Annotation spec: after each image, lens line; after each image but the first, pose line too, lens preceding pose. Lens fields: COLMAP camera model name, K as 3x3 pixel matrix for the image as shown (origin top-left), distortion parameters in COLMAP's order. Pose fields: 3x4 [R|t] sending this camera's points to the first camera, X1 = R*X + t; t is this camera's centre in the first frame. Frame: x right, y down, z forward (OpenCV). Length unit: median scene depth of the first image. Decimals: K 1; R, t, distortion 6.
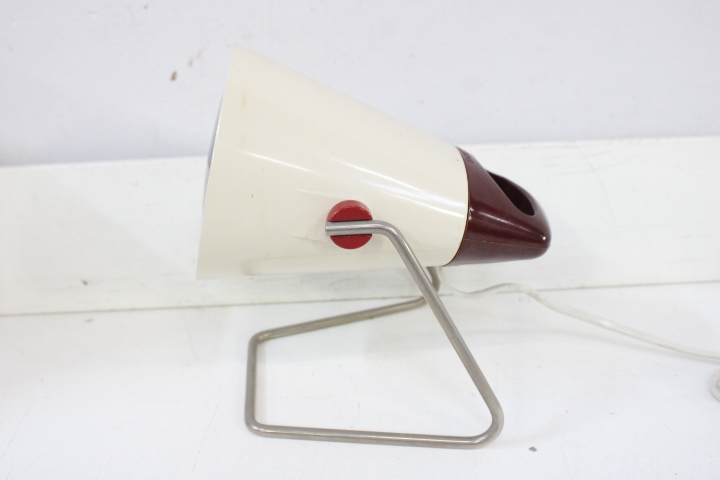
lens RADIAL K [[799.5, 0, 362.2], [0, 799.5, 240.2], [0, 0, 1]] dist [-0.064304, 0.000000]
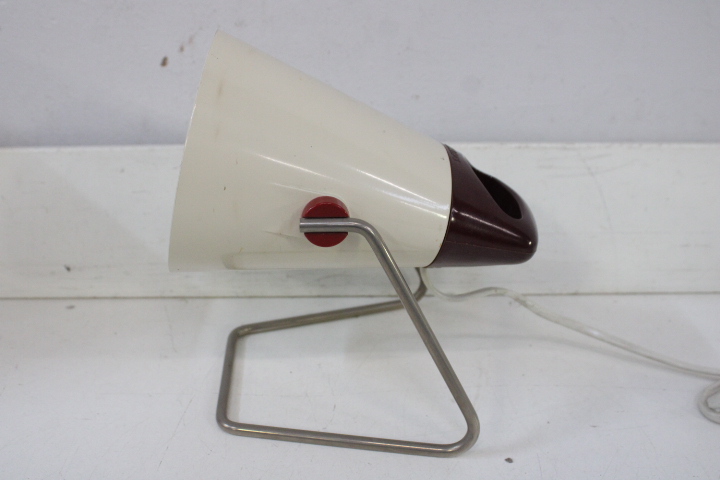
lens RADIAL K [[799.5, 0, 361.7], [0, 799.5, 241.1], [0, 0, 1]] dist [-0.064304, 0.000000]
pose [[0.999098, 0.038913, -0.016999, 0.030891], [-0.038736, 0.999193, 0.010641, -0.005271], [0.017400, -0.009973, 0.999799, 0.023709]]
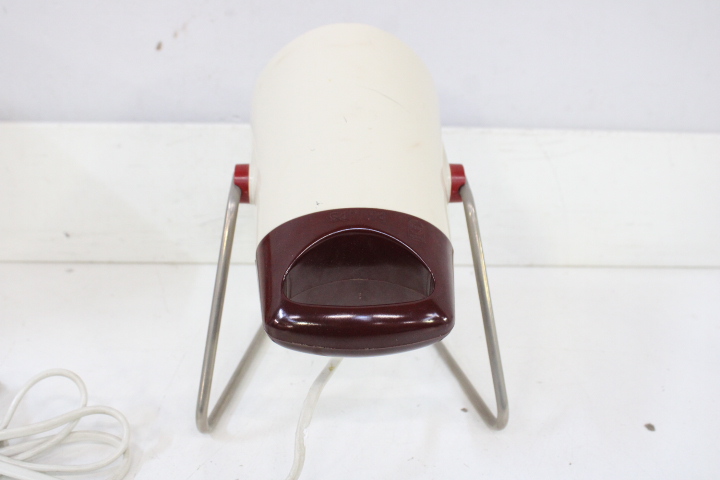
lens RADIAL K [[799.5, 0, 362.1], [0, 799.5, 239.0], [0, 0, 1]] dist [-0.064304, 0.000000]
pose [[0.998176, 0.056926, 0.020111, 0.026687], [-0.057886, 0.997027, 0.050861, -0.019052], [-0.017156, -0.051932, 0.998503, -0.075539]]
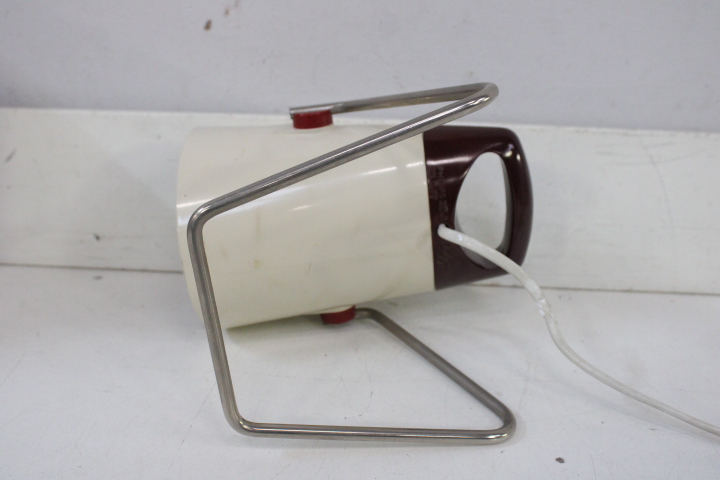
lens RADIAL K [[799.5, 0, 359.3], [0, 799.5, 234.1], [0, 0, 1]] dist [-0.064304, 0.000000]
pose [[0.994528, 0.086754, -0.058198, 0.015977], [-0.086886, 0.996218, 0.000275, 0.022854], [0.058002, 0.004783, 0.998305, 0.076001]]
